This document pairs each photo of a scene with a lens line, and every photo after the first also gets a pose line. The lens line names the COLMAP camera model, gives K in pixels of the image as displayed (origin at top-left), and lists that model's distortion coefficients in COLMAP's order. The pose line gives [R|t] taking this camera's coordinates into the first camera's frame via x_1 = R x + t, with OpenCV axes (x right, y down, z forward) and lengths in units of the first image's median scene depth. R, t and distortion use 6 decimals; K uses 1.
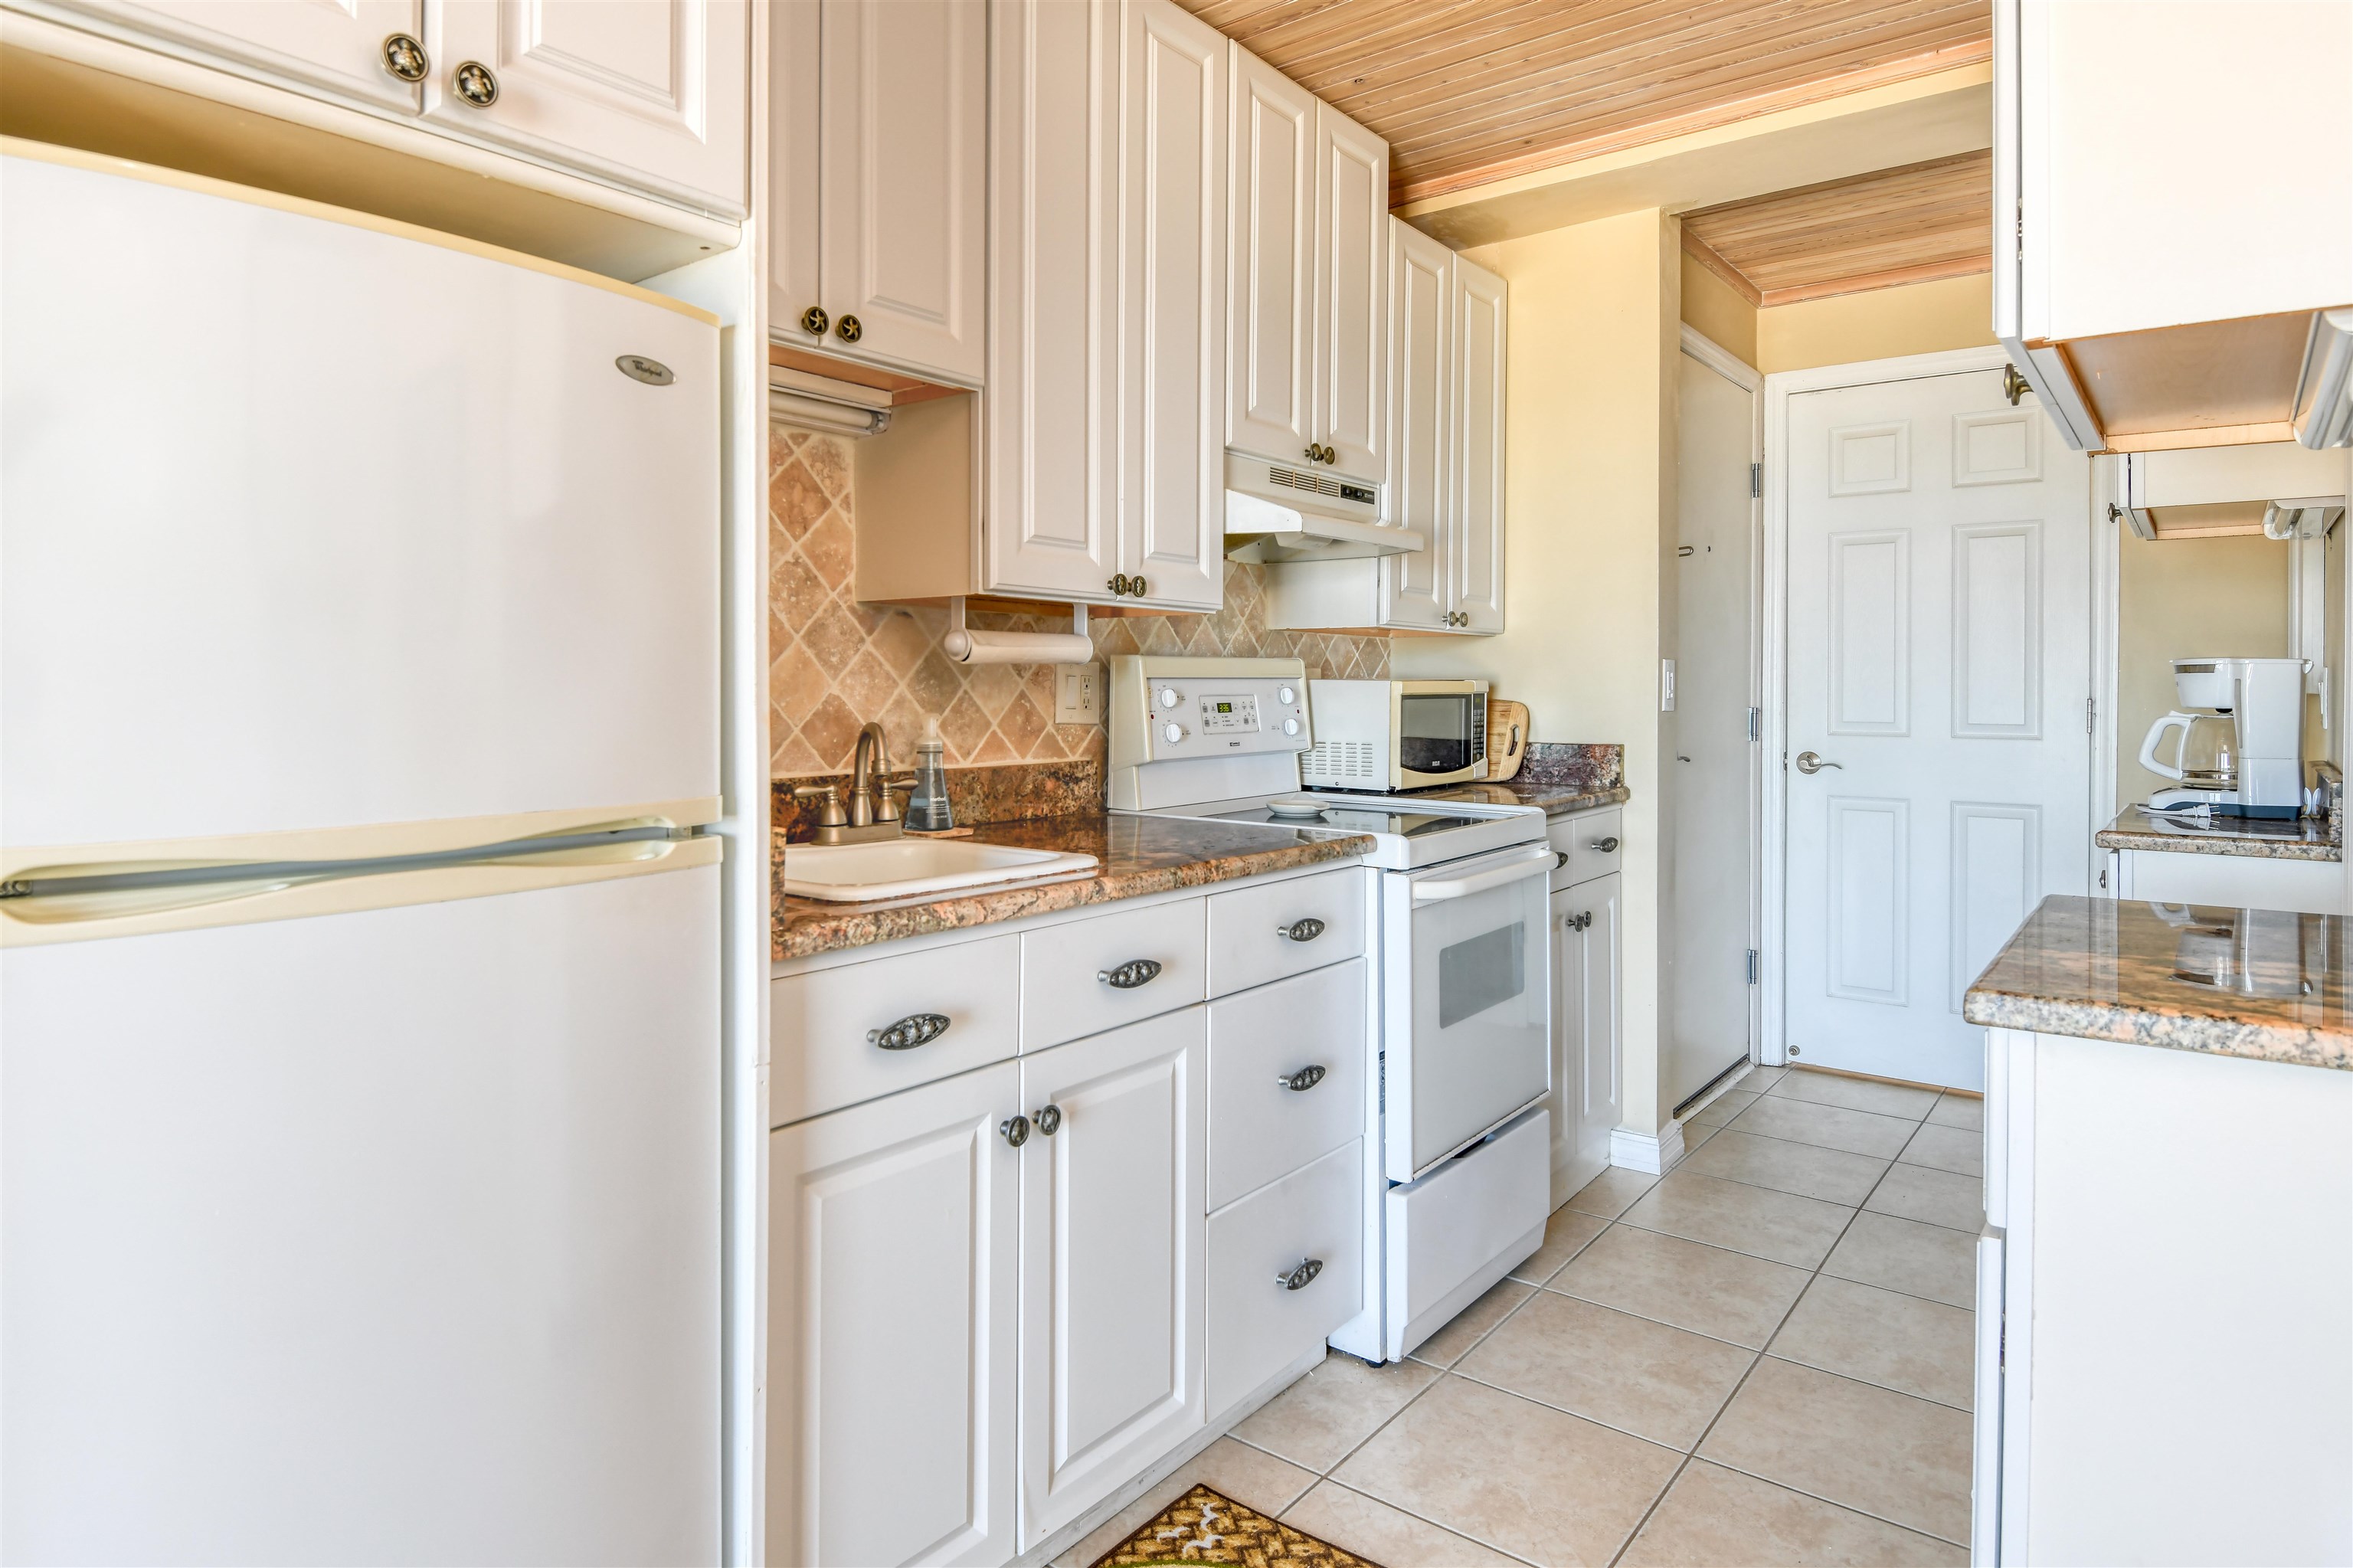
lens RADIAL K [[1361.0, 0, 1148.1], [0, 1361.0, 694.8], [0, 0, 1]] dist [-0.007730, -0.003896]
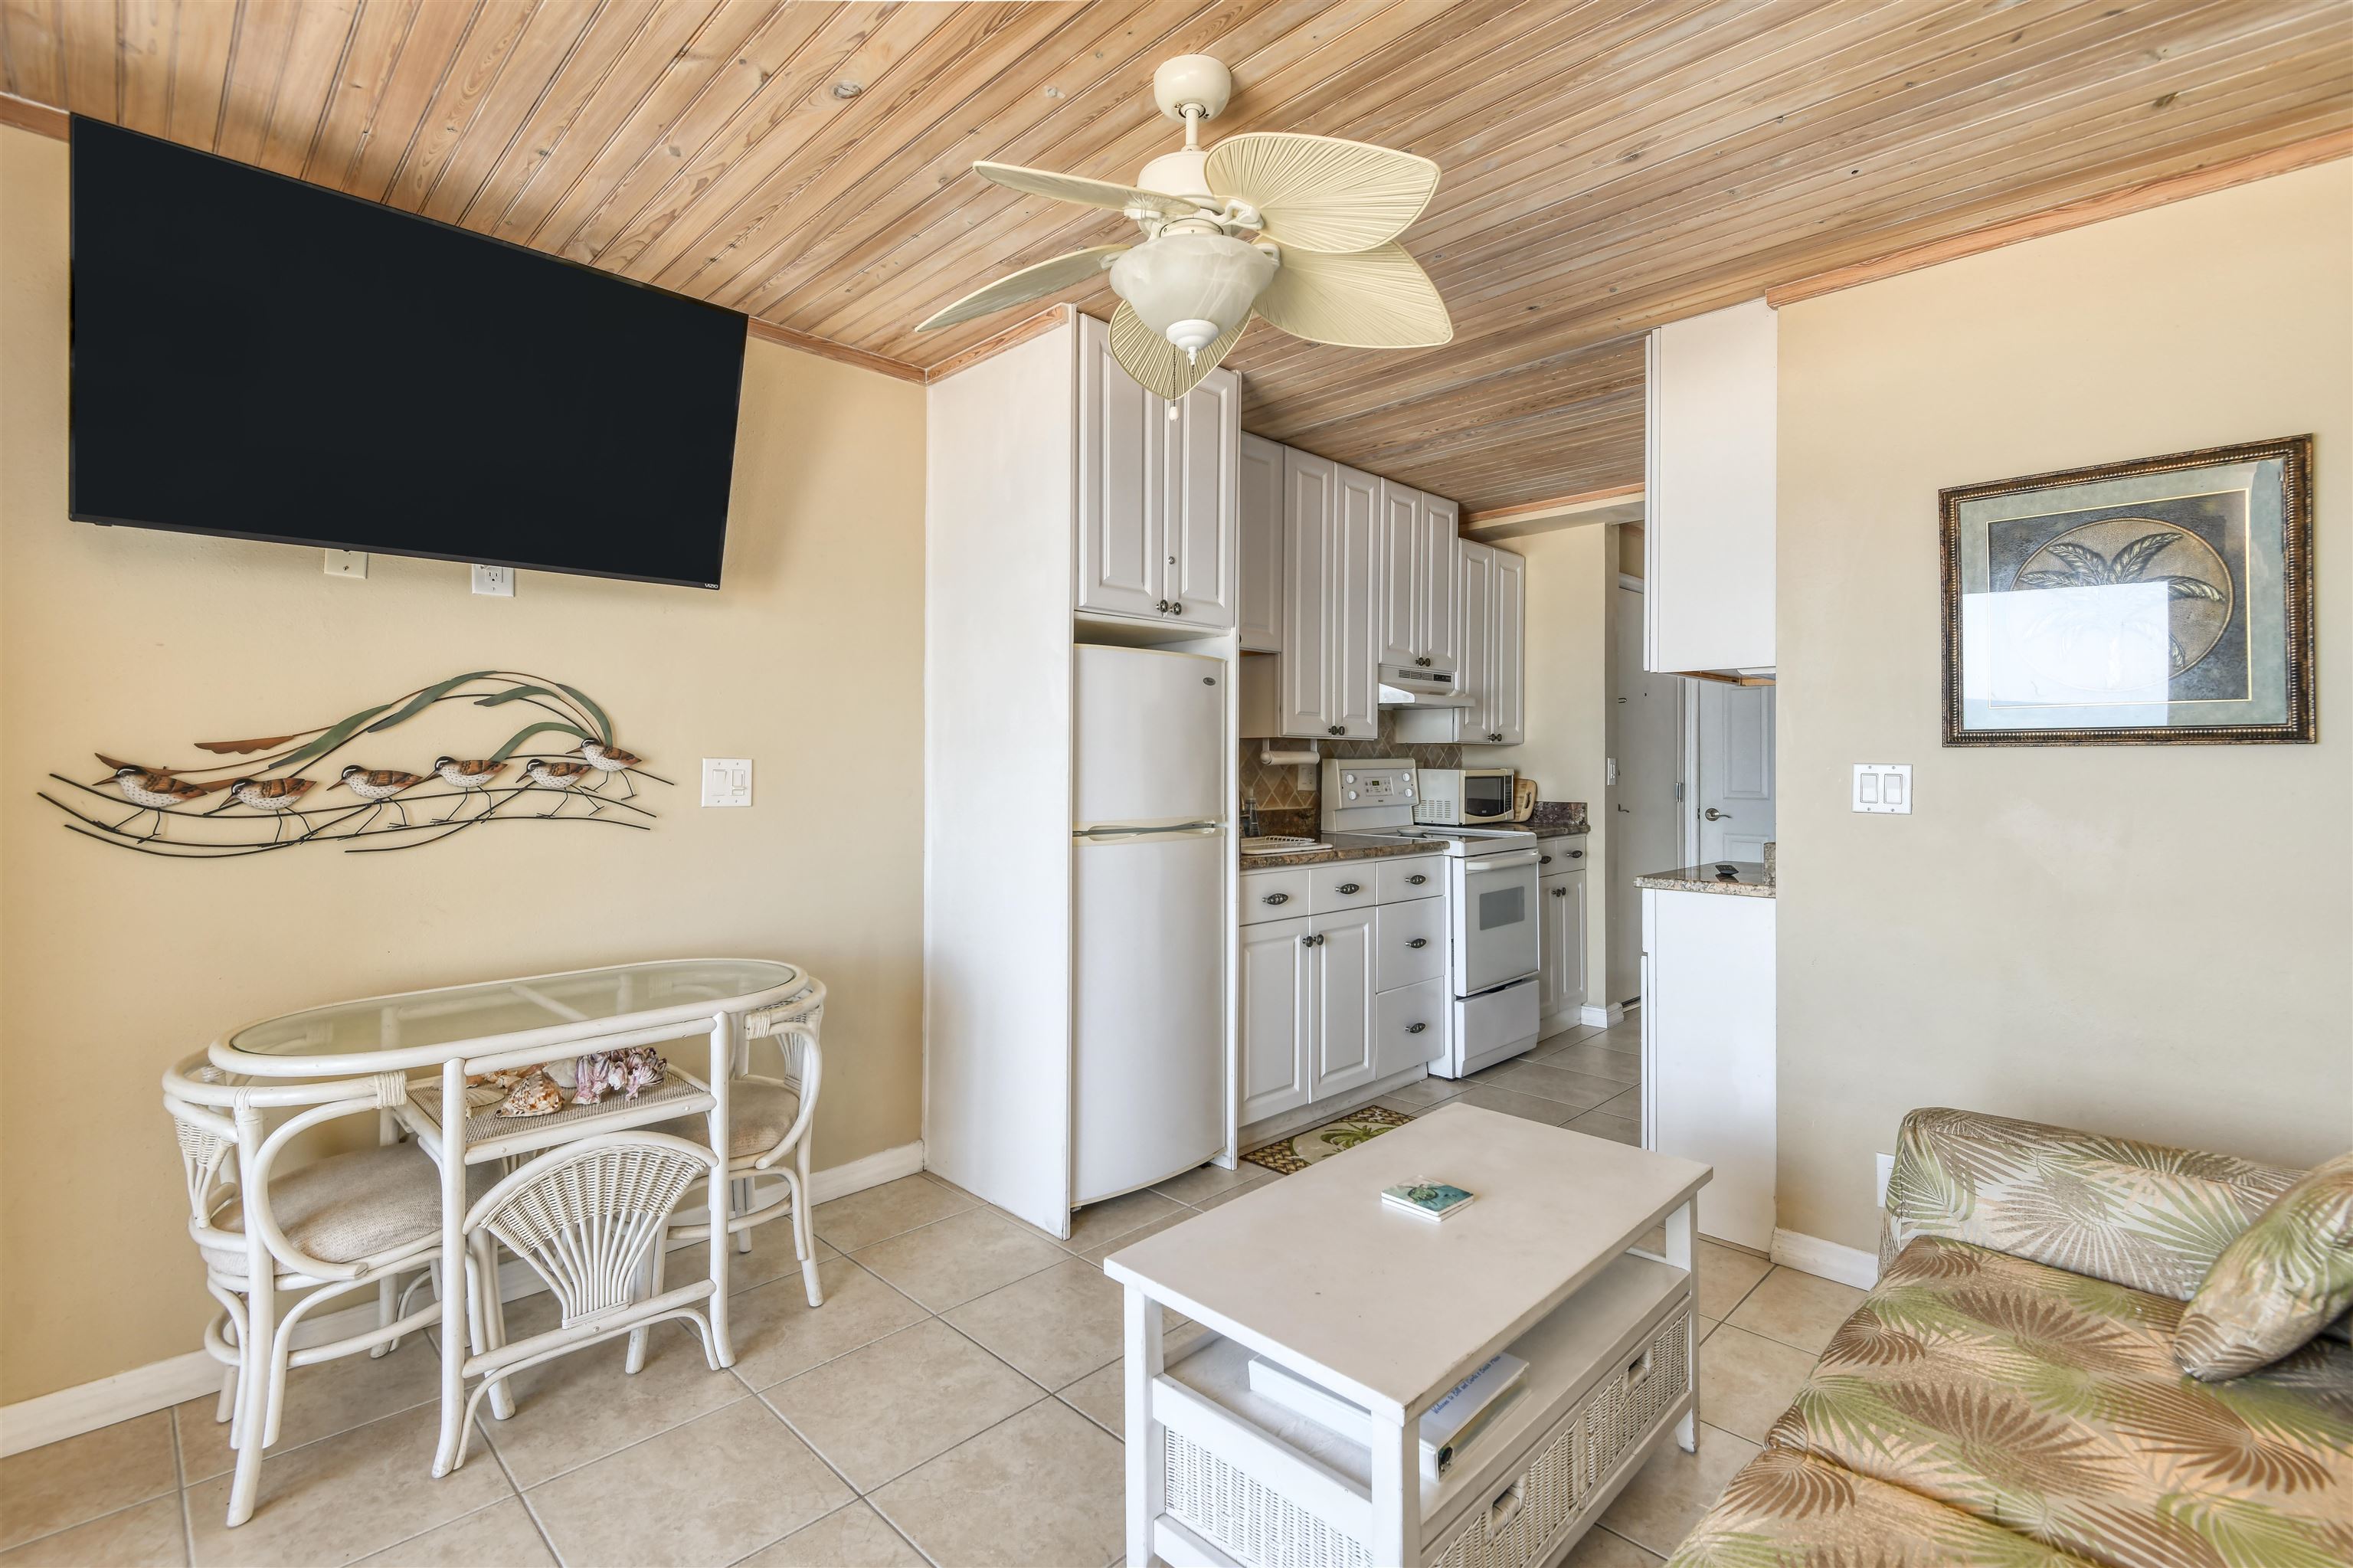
lens RADIAL K [[1082.5, 0, 1133.4], [0, 1082.5, 756.0], [0, 0, 1]] dist [-0.003223, -0.000907]
pose [[0.990877, -0.000908, -0.134769, -0.094867], [-0.000469, 0.999948, -0.010187, -0.016550], [0.134771, 0.010157, 0.990825, -0.736959]]
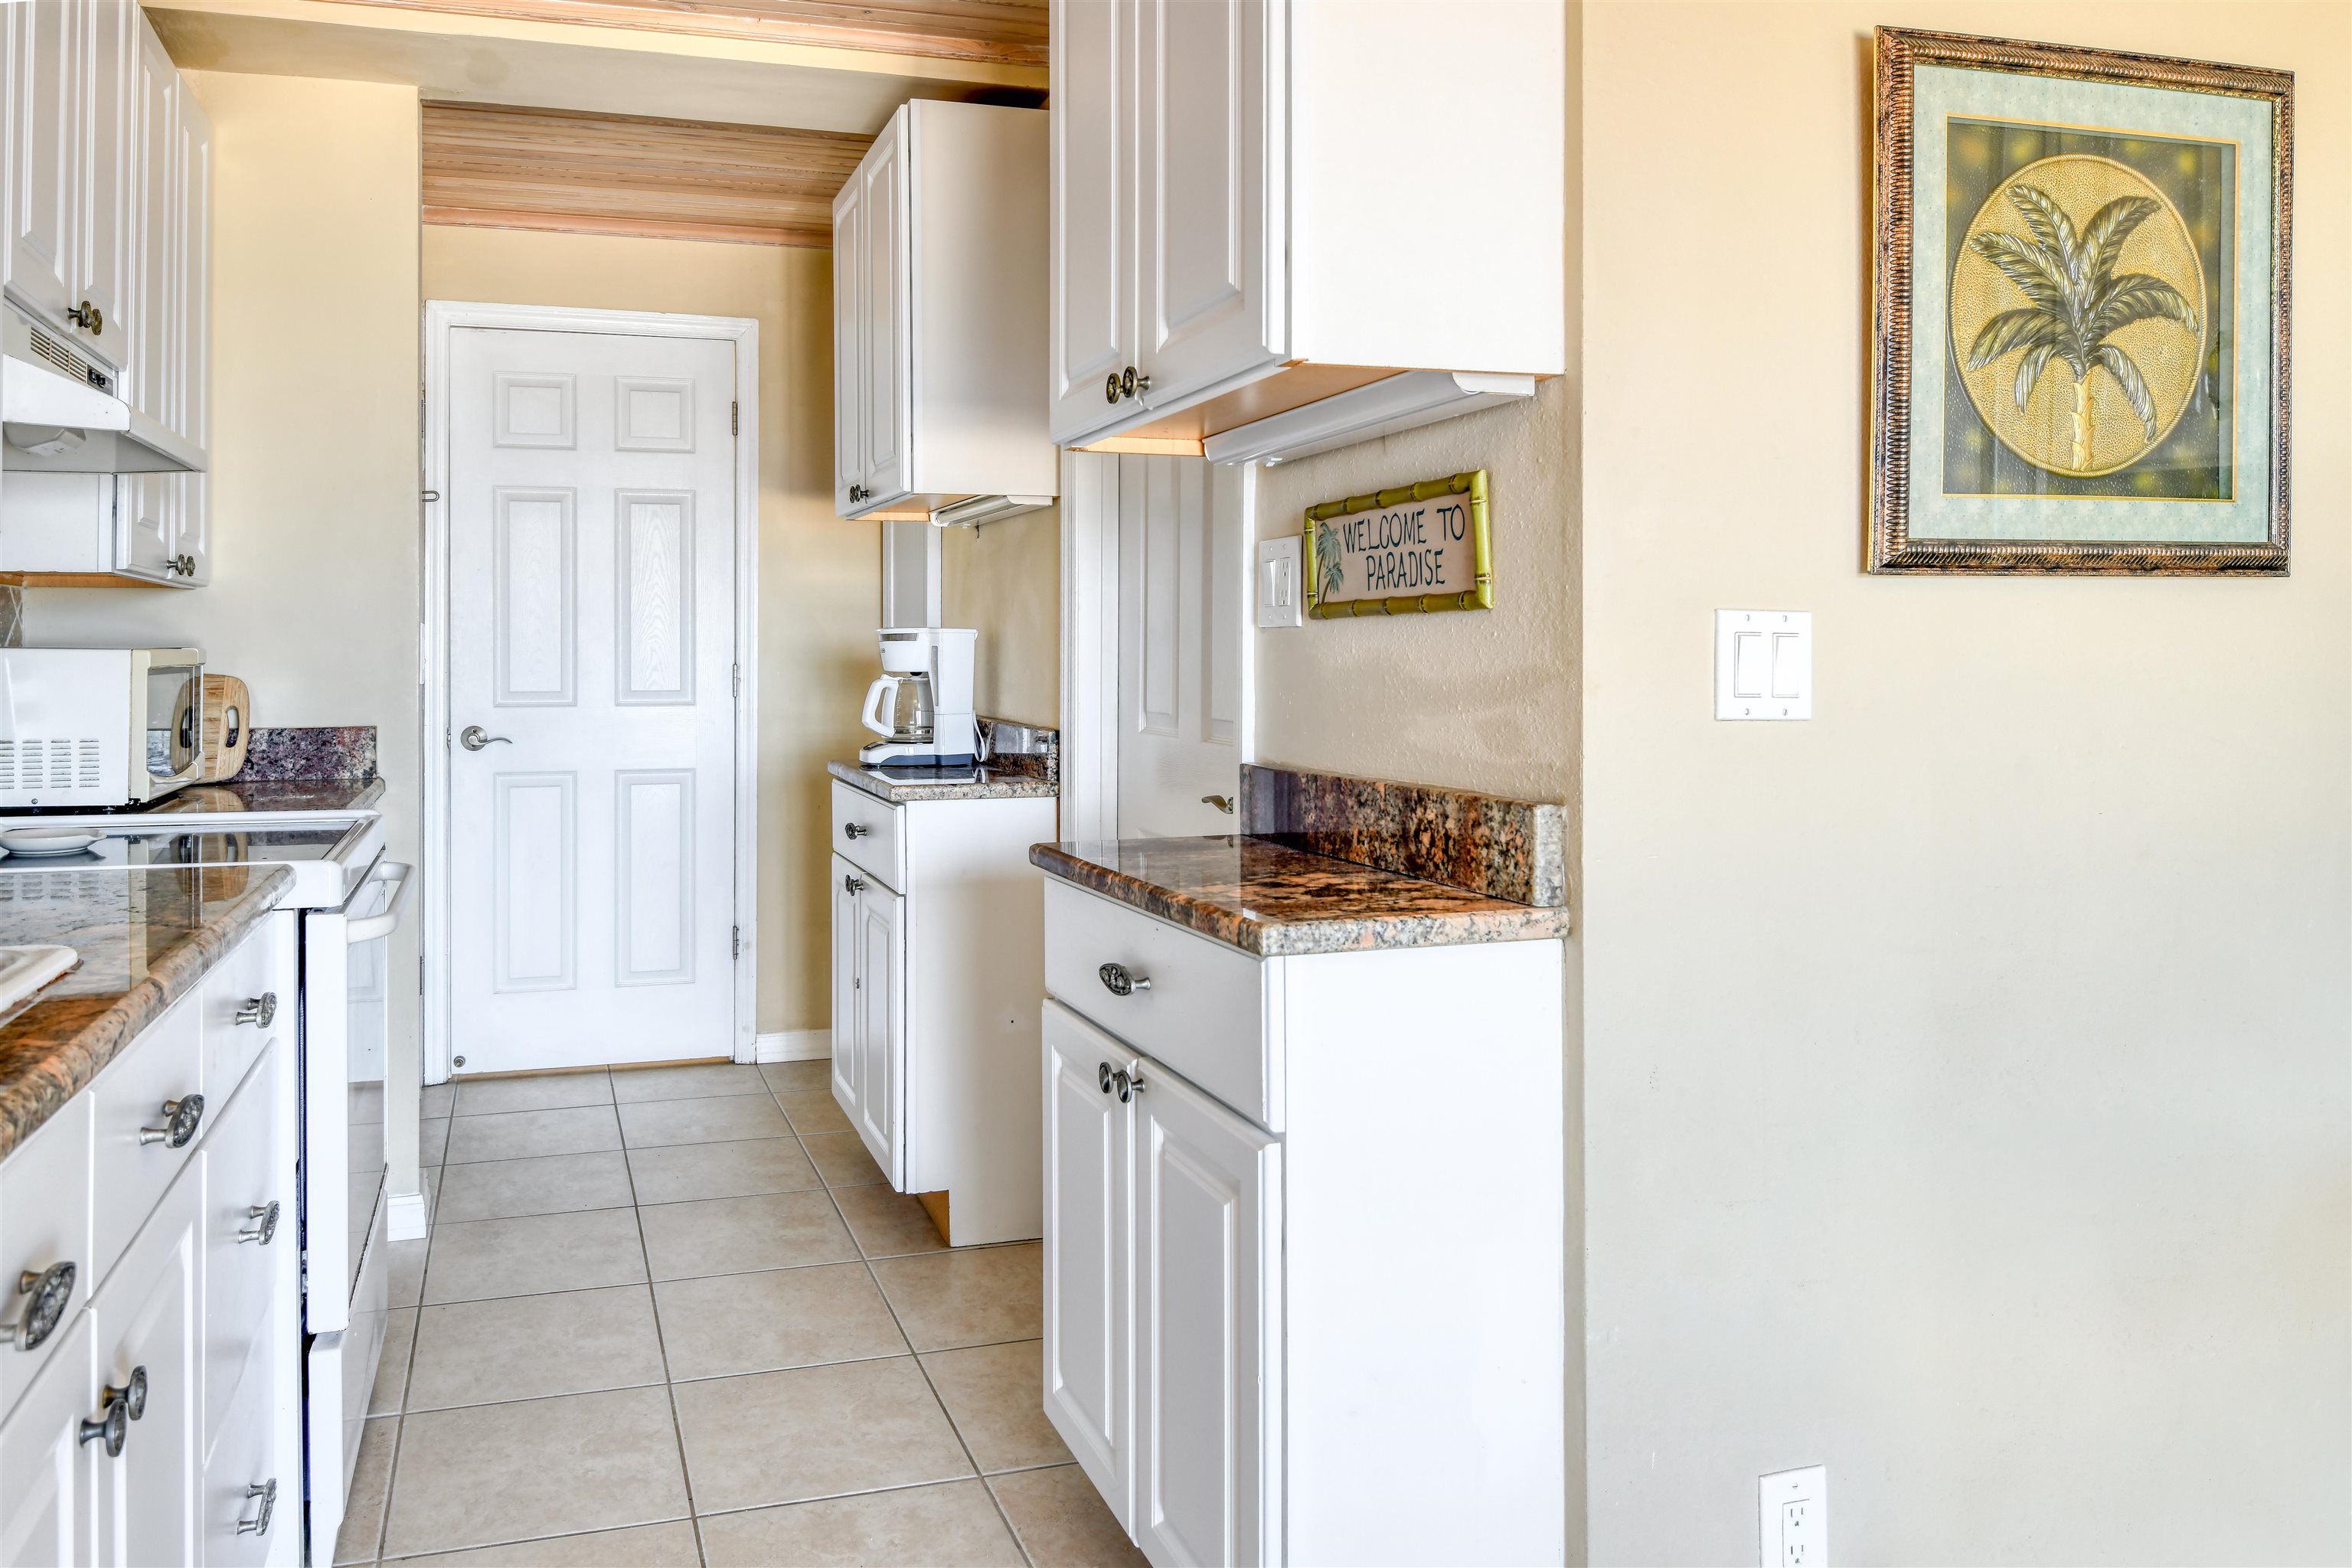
lens RADIAL K [[1578.6, 0, 944.5], [0, 1578.6, 650.2], [0, 0, 1]] dist [0.013208, -0.014210]
pose [[0.592482, -0.003297, 0.805577, -0.272704], [0.009038, 0.999956, -0.002555, -0.004844], [-0.805533, 0.008795, 0.592486, 0.195791]]
